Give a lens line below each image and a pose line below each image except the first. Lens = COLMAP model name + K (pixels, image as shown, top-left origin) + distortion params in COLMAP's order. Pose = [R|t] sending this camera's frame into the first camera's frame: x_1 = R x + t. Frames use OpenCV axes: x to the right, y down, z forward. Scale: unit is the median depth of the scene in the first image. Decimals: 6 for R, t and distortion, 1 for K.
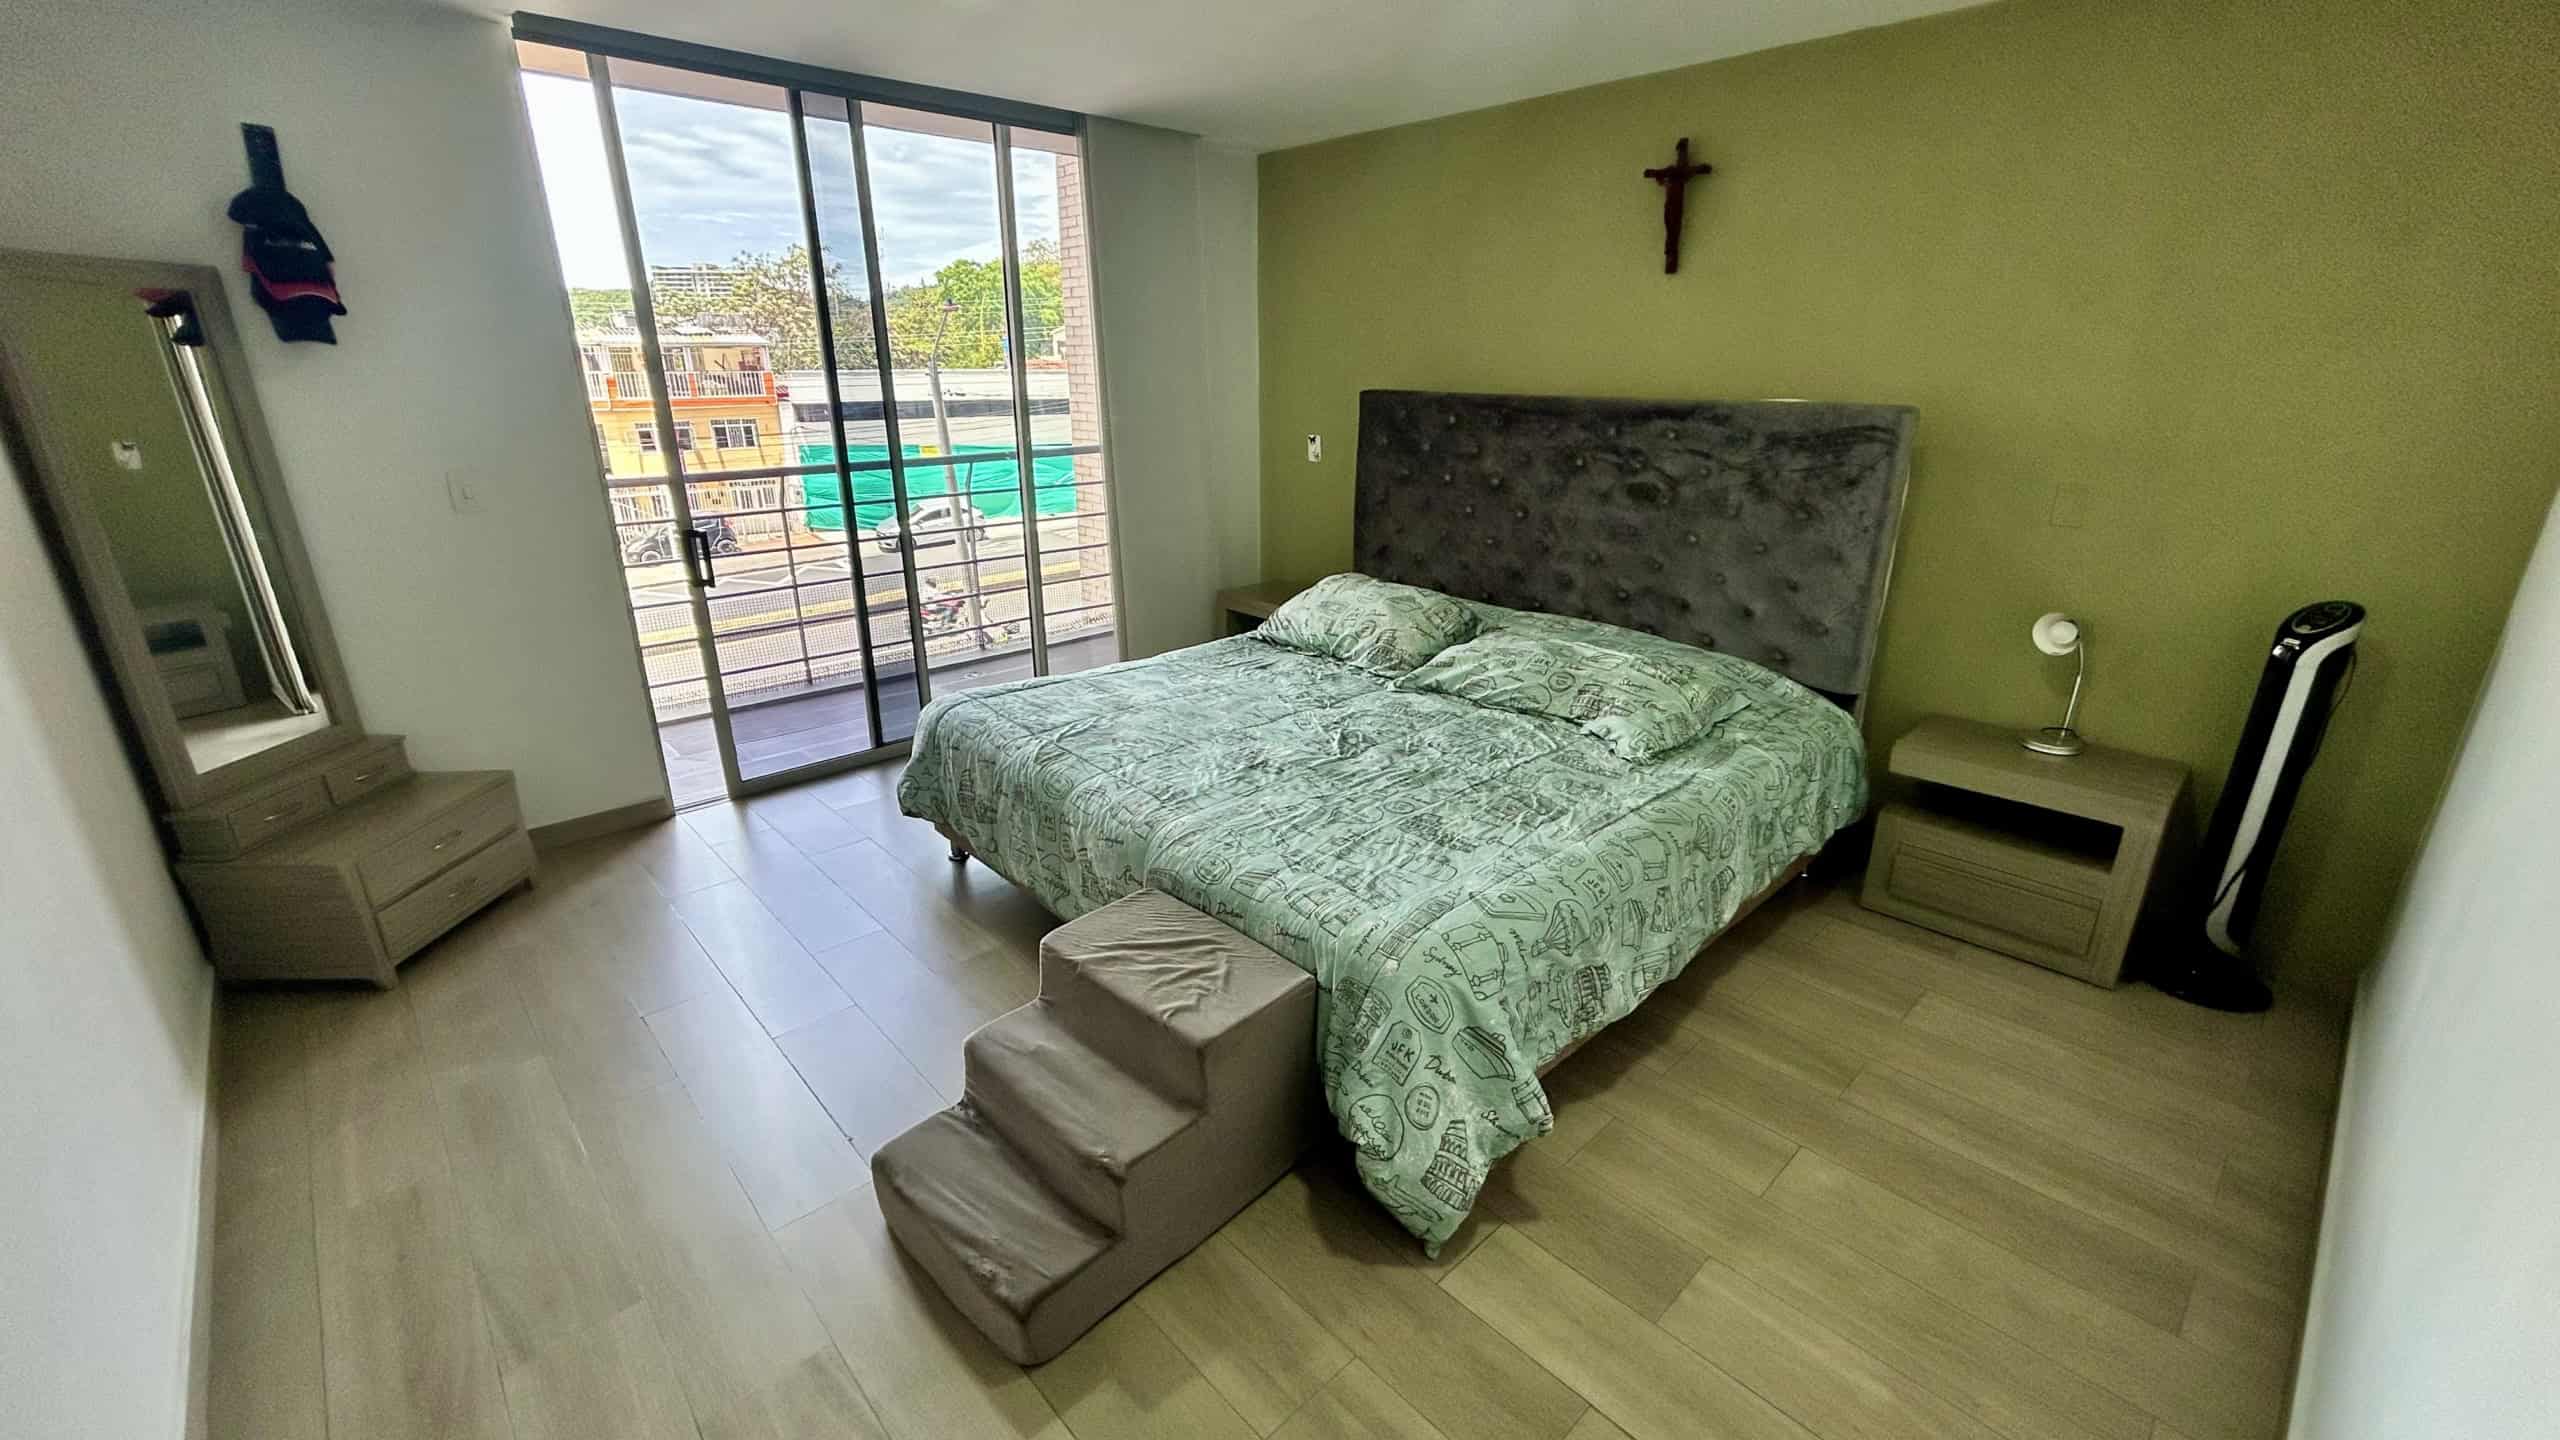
lens RADIAL K [[1027.7, 0, 1275.1], [0, 1027.7, 718.7], [0, 0, 1]] dist [-0.002291, 0.004796]
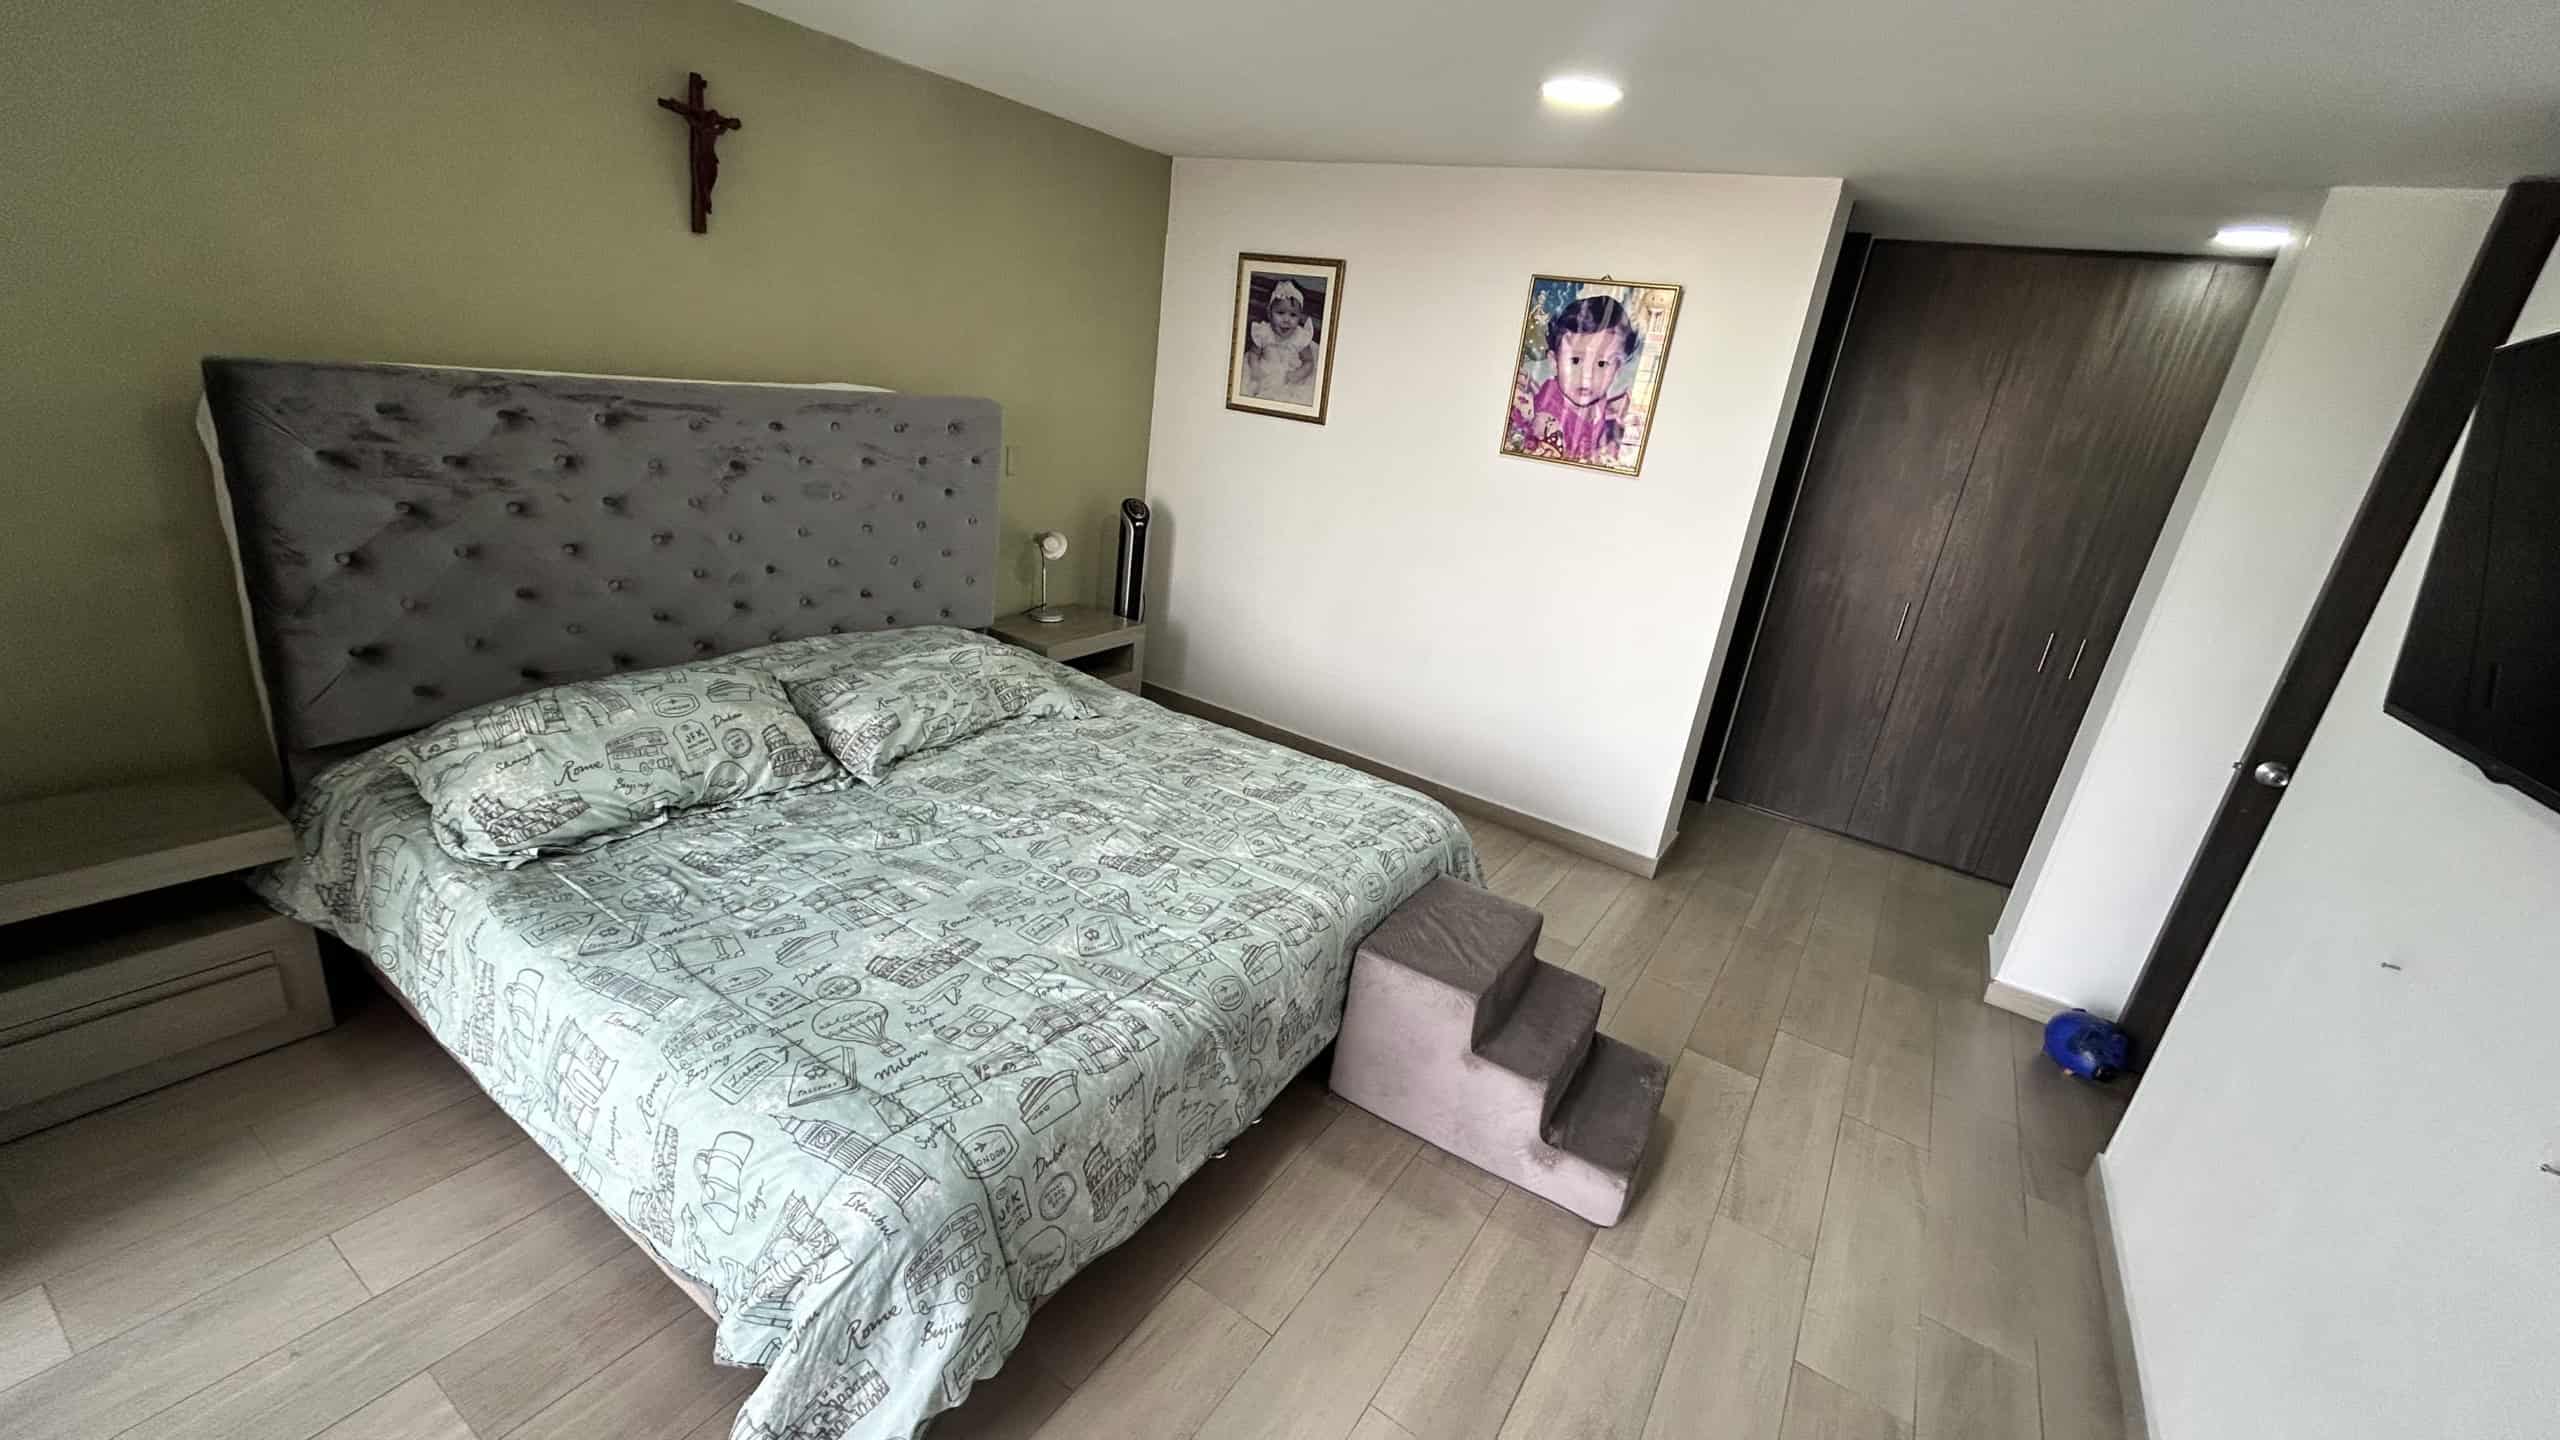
lens RADIAL K [[1027.7, 0, 1275.1], [0, 1027.7, 718.7], [0, 0, 1]] dist [-0.002291, 0.004796]
pose [[-0.228641, -0.352184, 0.907574, -0.722274], [0.200774, 0.895168, 0.397950, -0.356646], [-0.952582, 0.273205, -0.133963, 0.866939]]
